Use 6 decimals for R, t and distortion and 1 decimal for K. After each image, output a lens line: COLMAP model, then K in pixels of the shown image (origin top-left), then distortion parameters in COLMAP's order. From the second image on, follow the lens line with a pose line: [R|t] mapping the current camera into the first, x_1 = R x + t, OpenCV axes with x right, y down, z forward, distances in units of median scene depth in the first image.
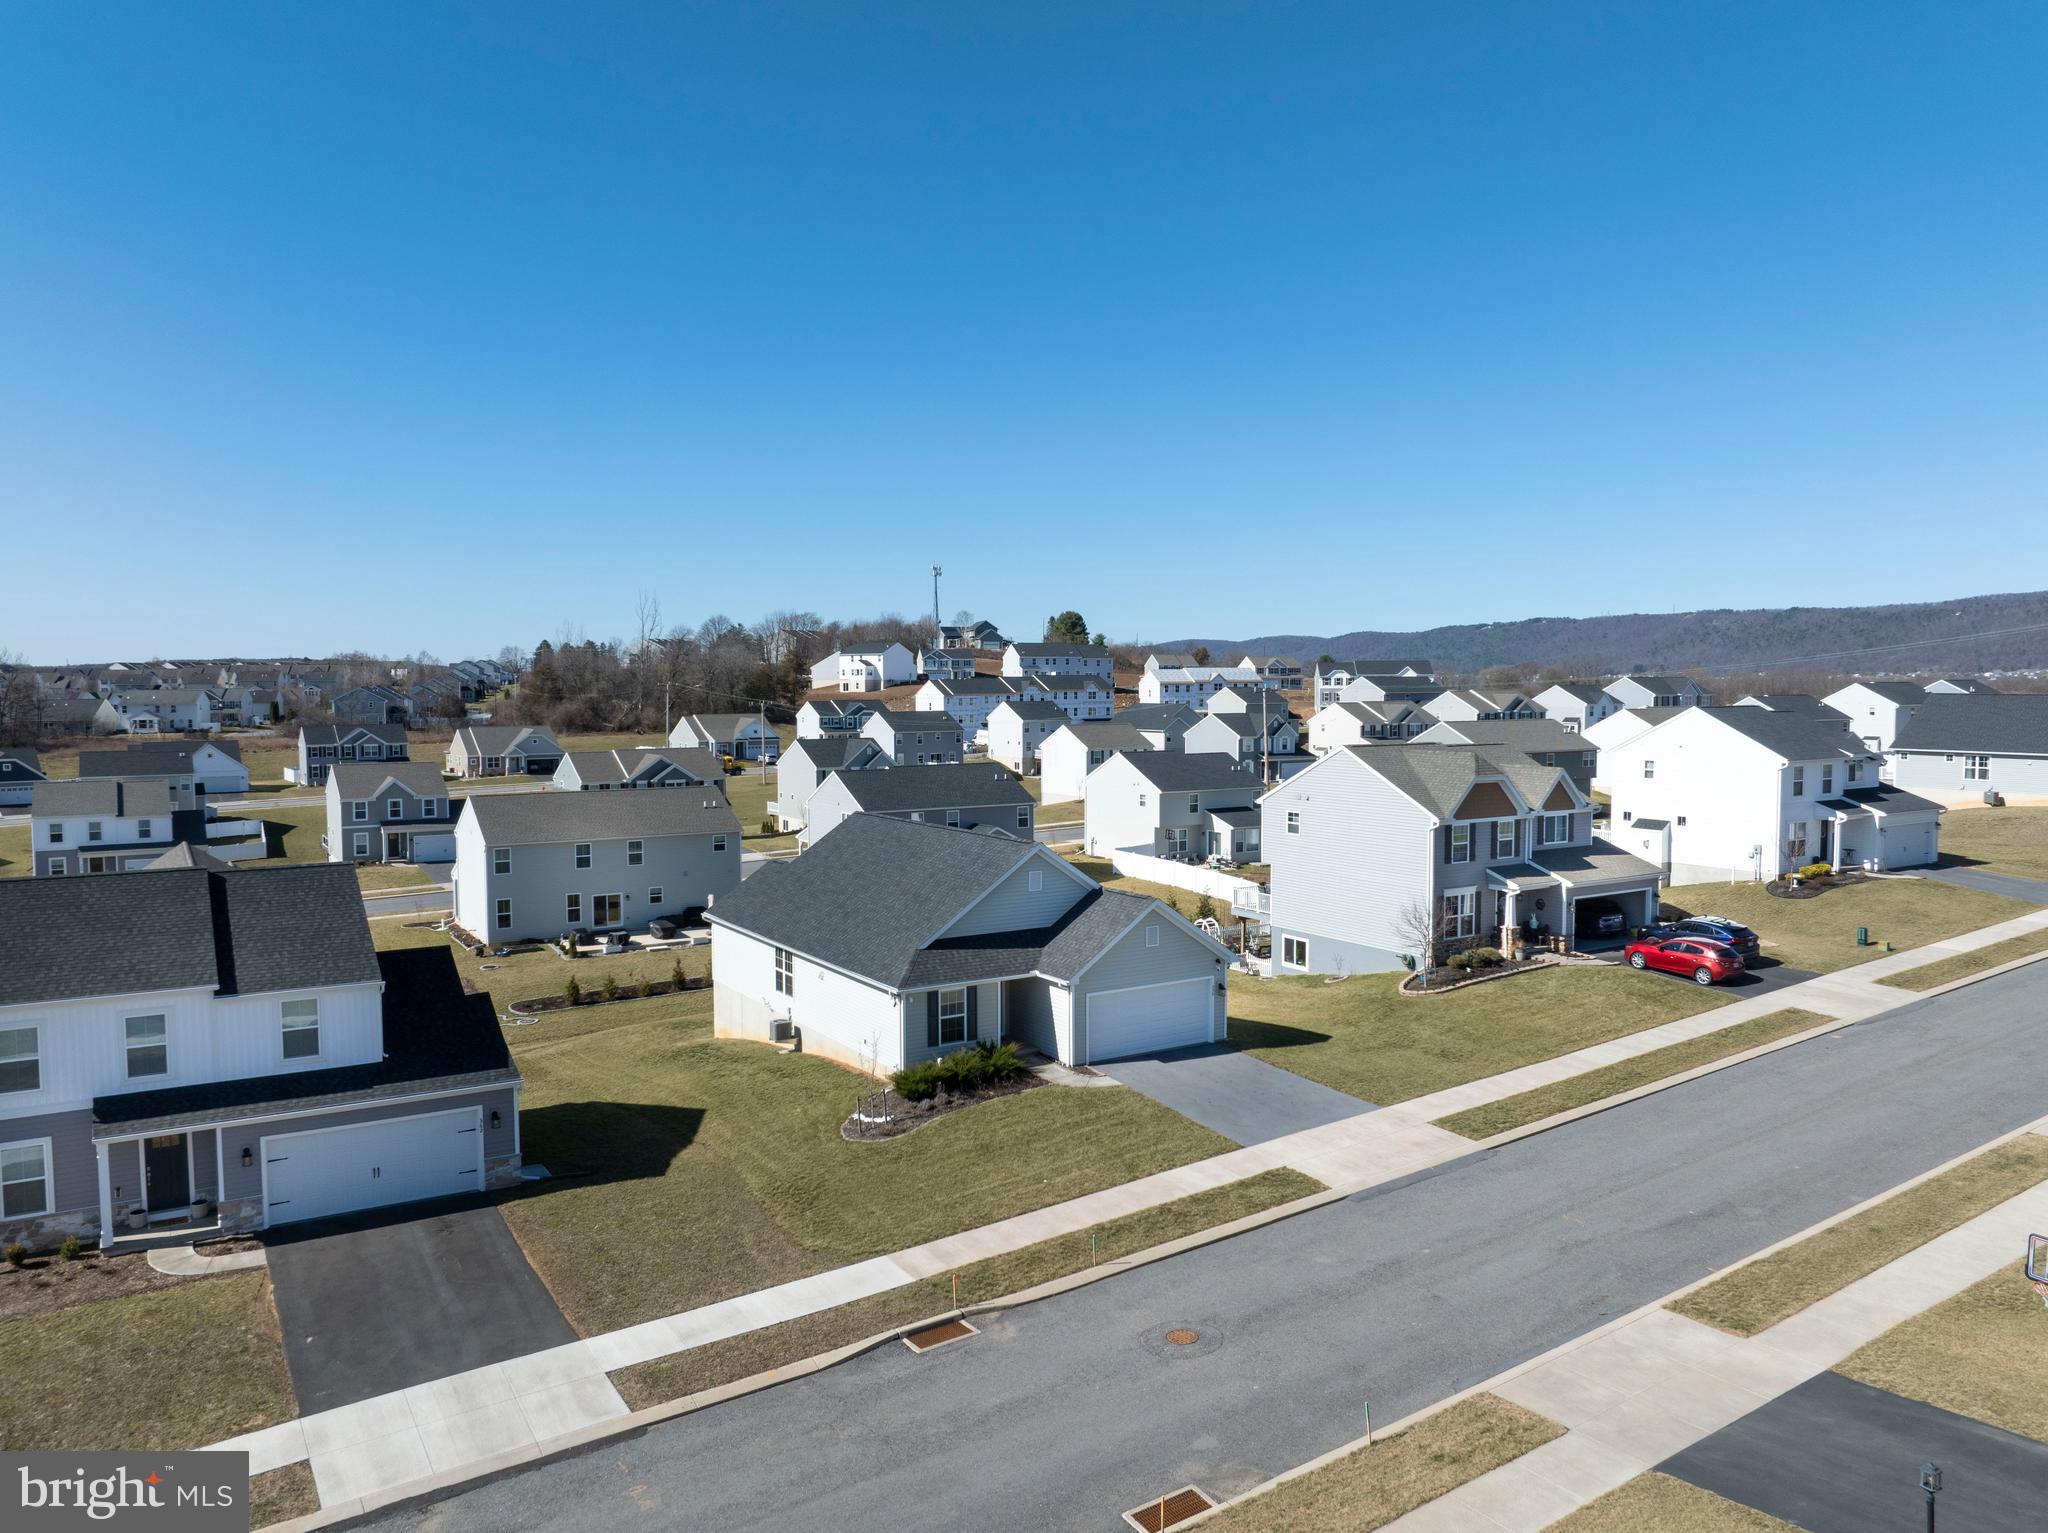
lens RADIAL K [[1434.7, 0, 1024.0], [0, 1434.7, 766.5], [0, 0, 1]] dist [-0.035437, -0.003898]
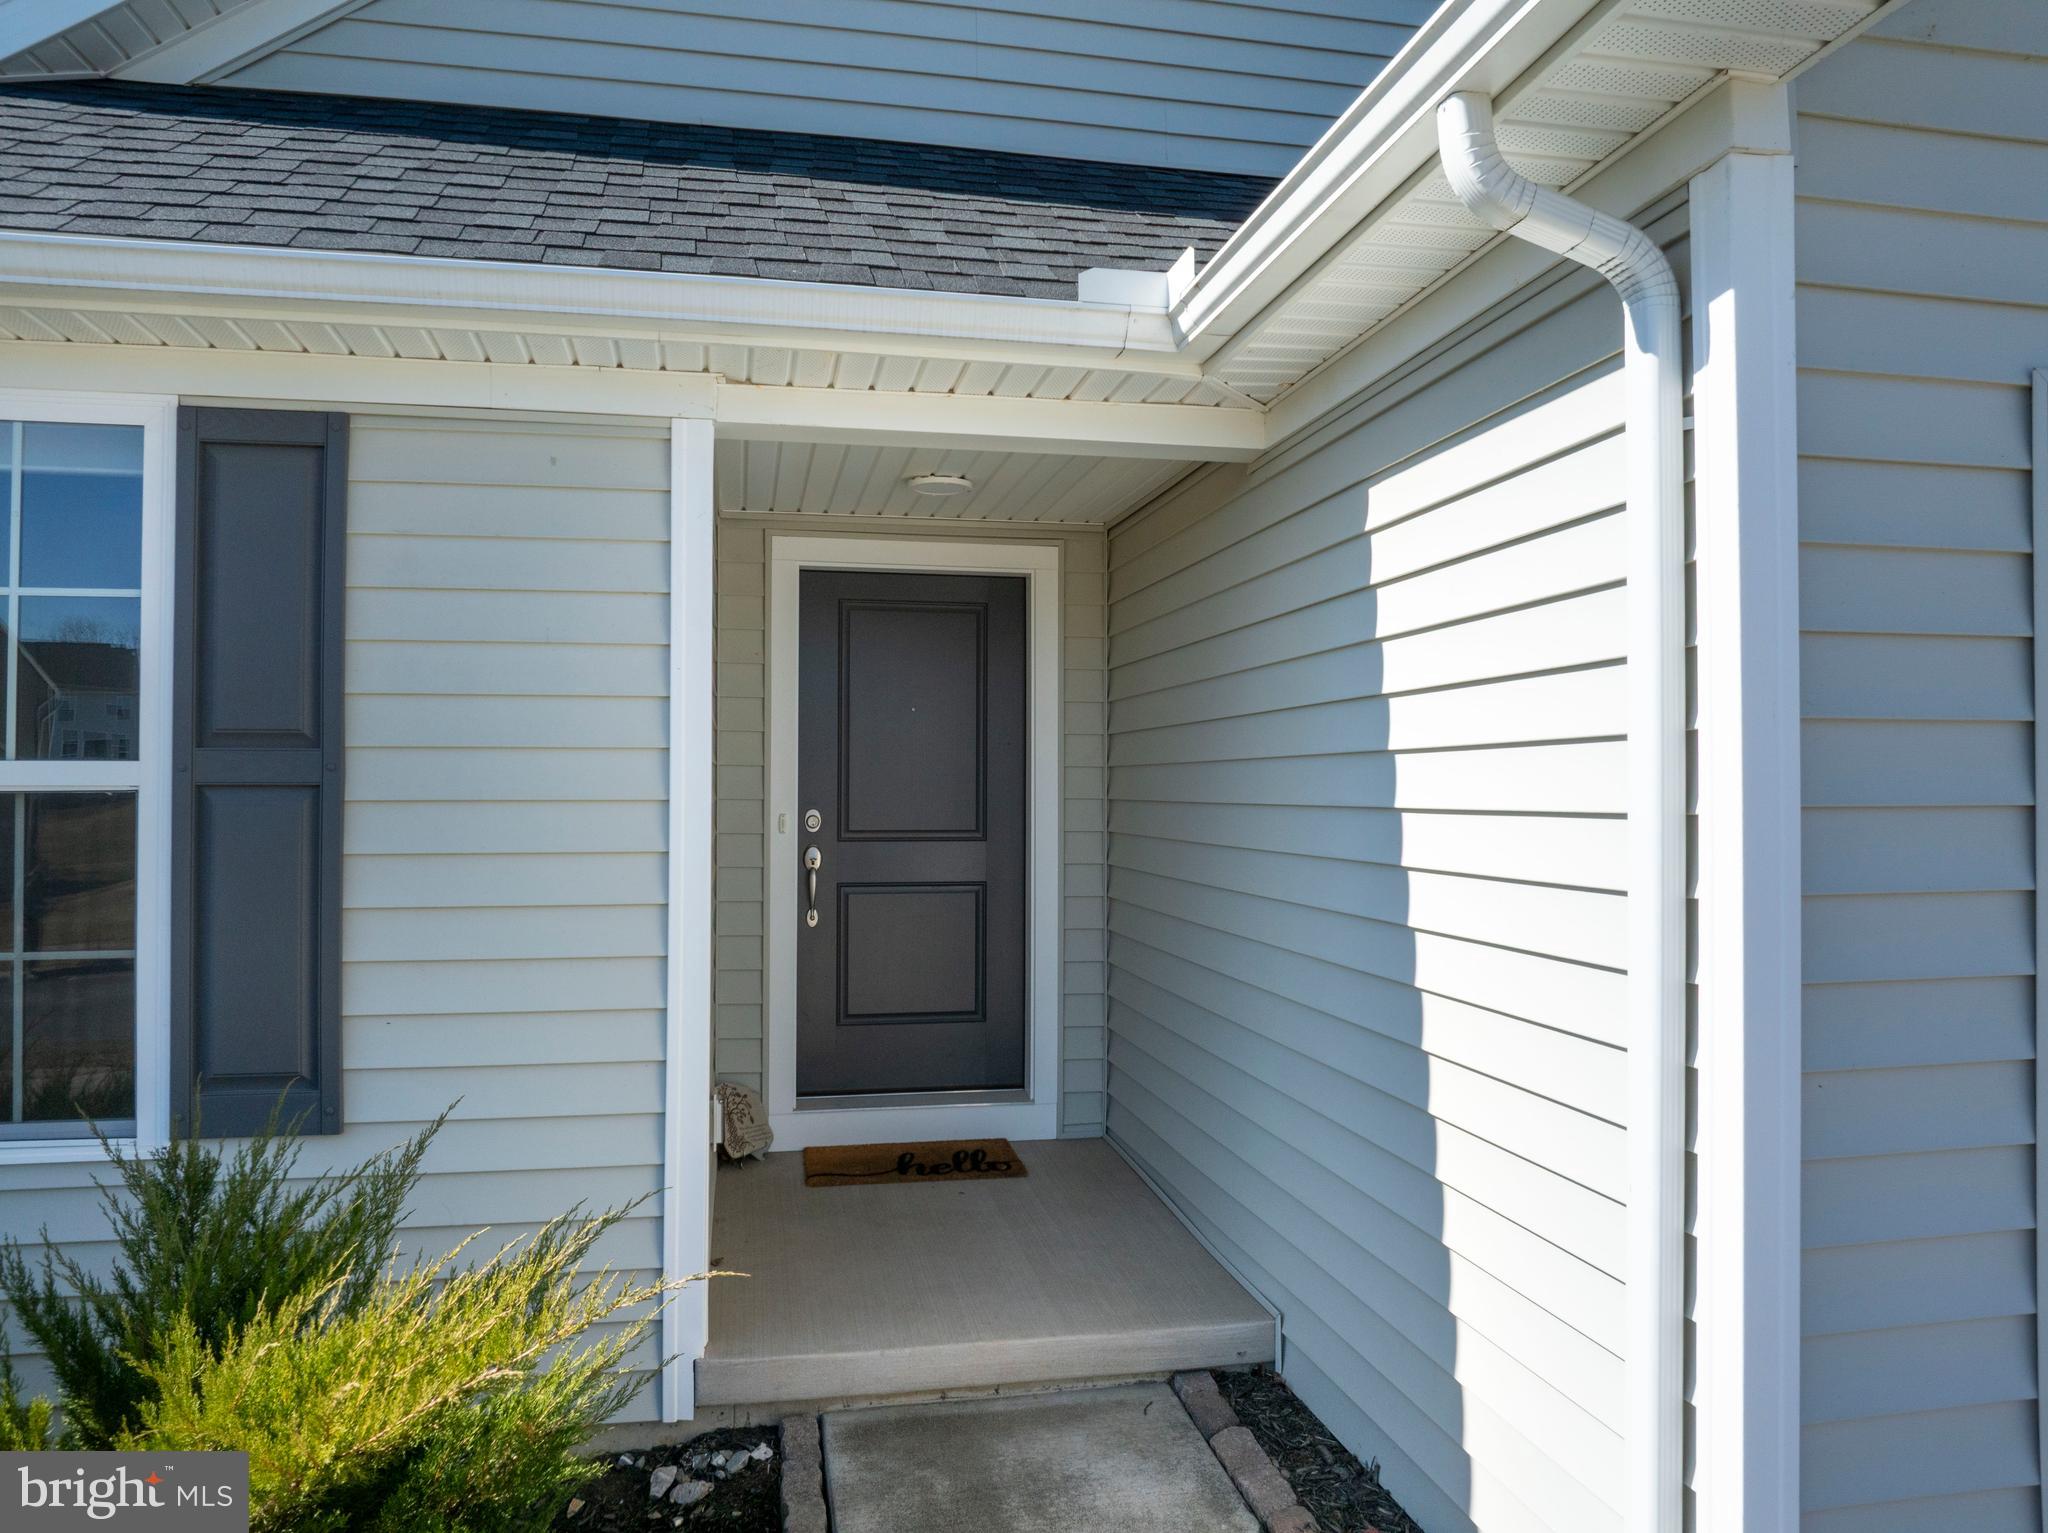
lens RADIAL K [[1434.7, 0, 1024.0], [0, 1434.7, 766.5], [0, 0, 1]] dist [-0.035437, -0.003898]
pose [[0.933495, -0.001647, -0.358586, 0.028082], [-0.024635, 0.997332, -0.068715, 0.174321], [0.357742, 0.072979, 0.930964, 0.935736]]
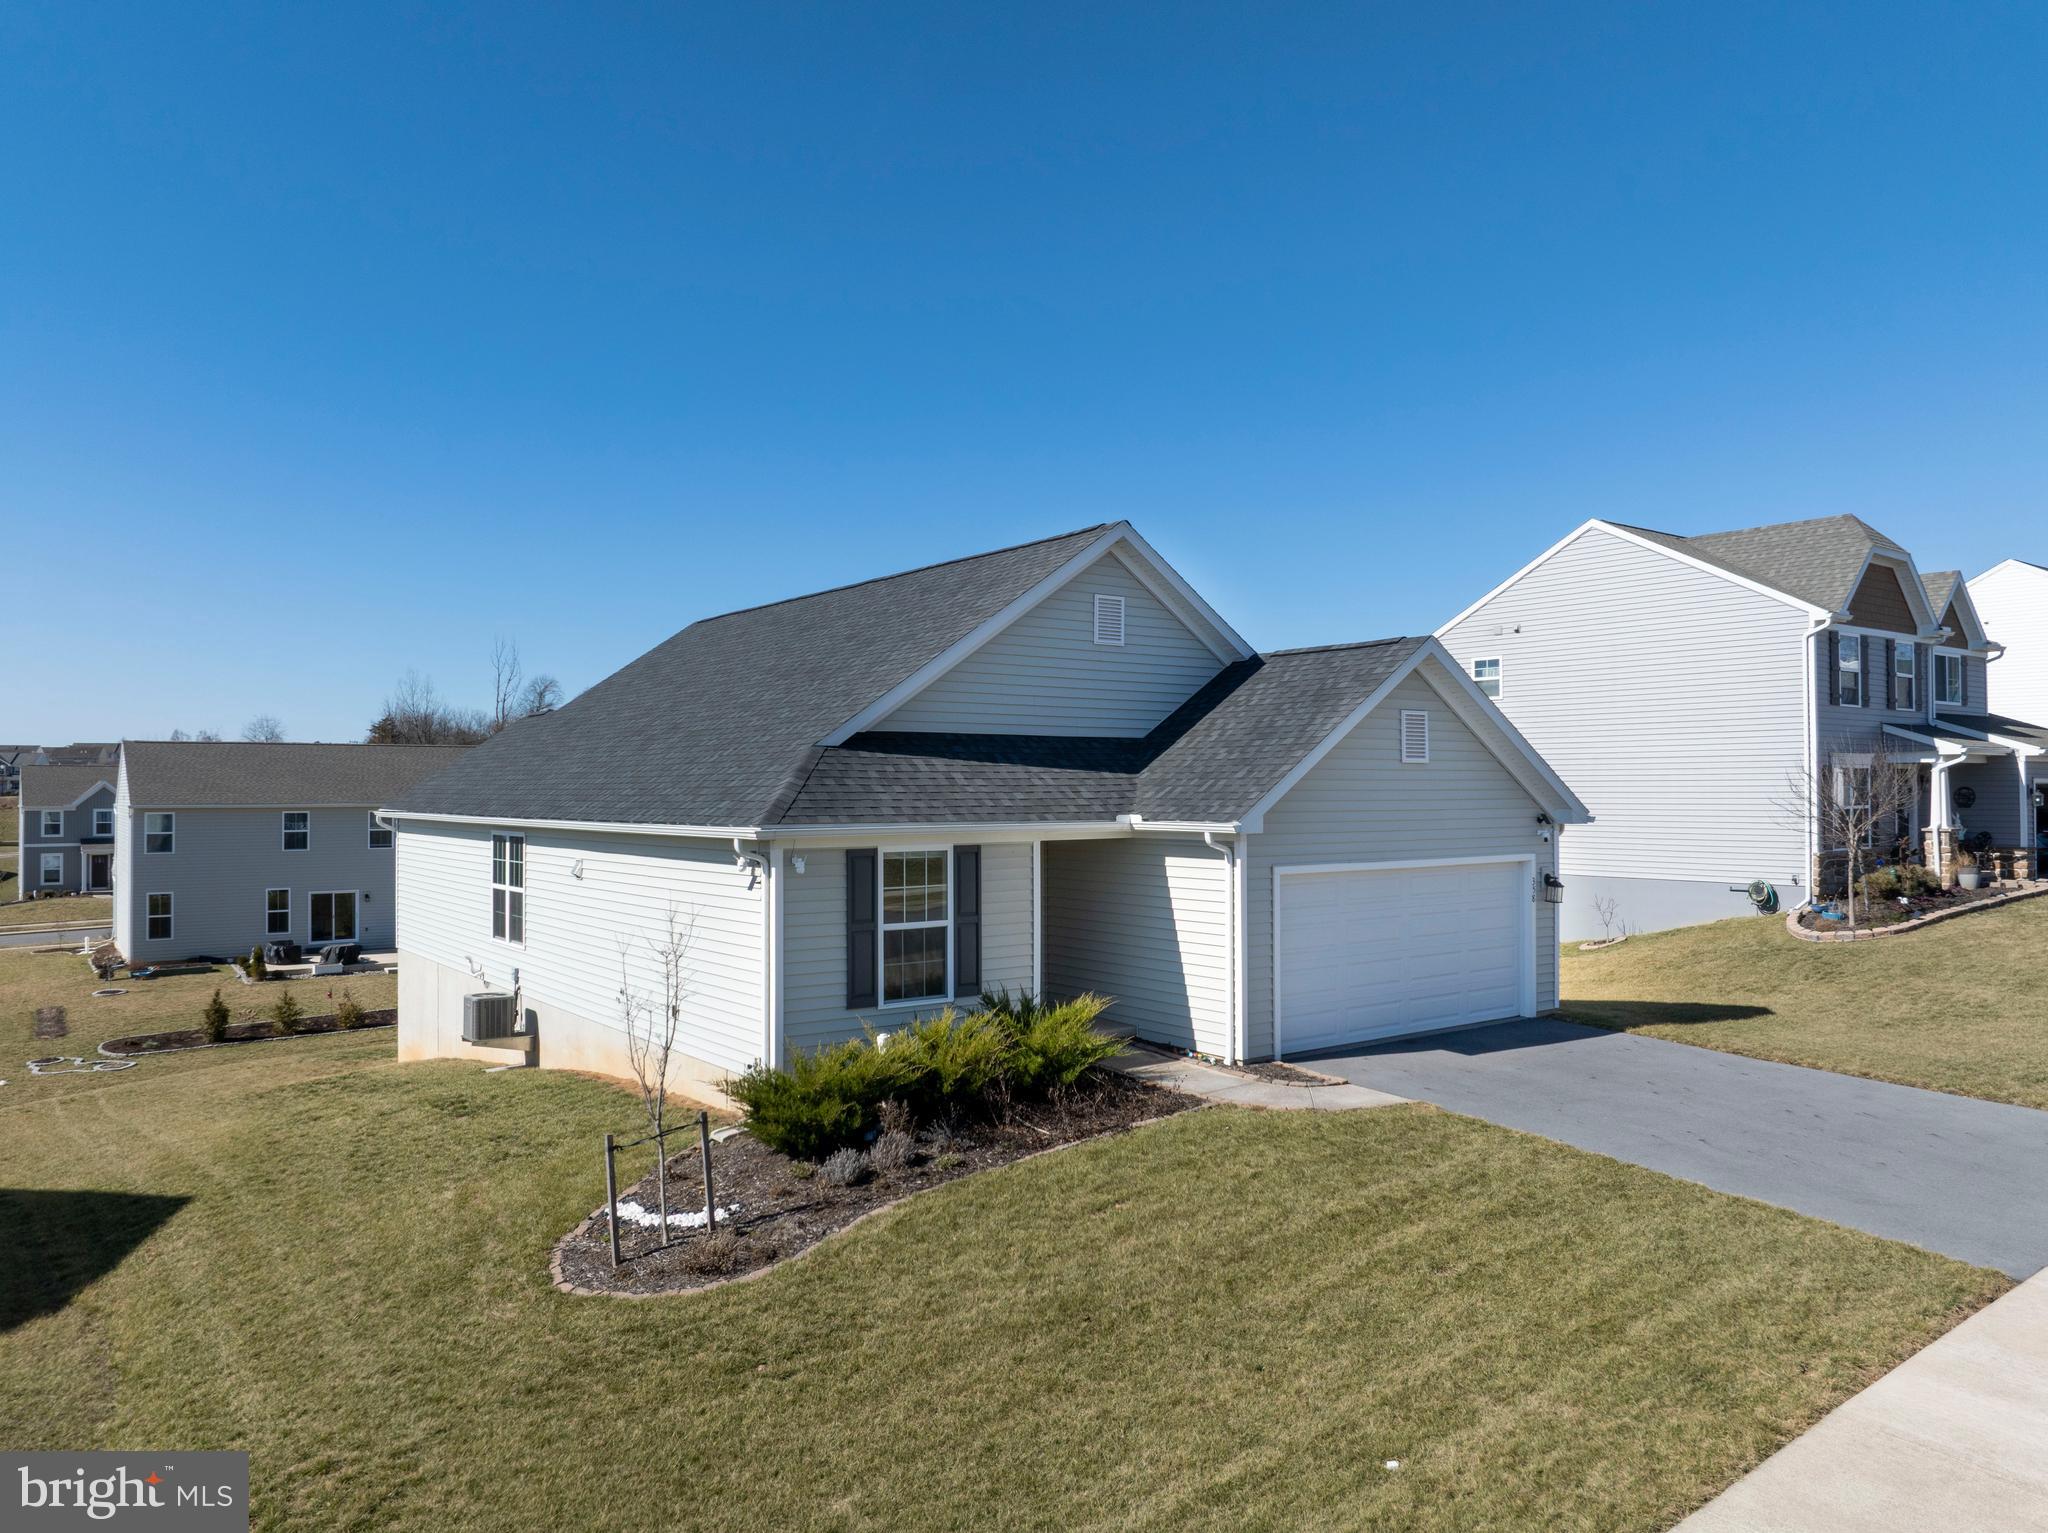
lens RADIAL K [[1434.7, 0, 1024.0], [0, 1434.7, 766.5], [0, 0, 1]] dist [-0.035437, -0.003898]
pose [[0.997245, 0.000570, 0.074177, -0.048504], [0.005022, 0.997157, -0.075179, 0.158906], [-0.074009, 0.075345, 0.994407, 0.626397]]
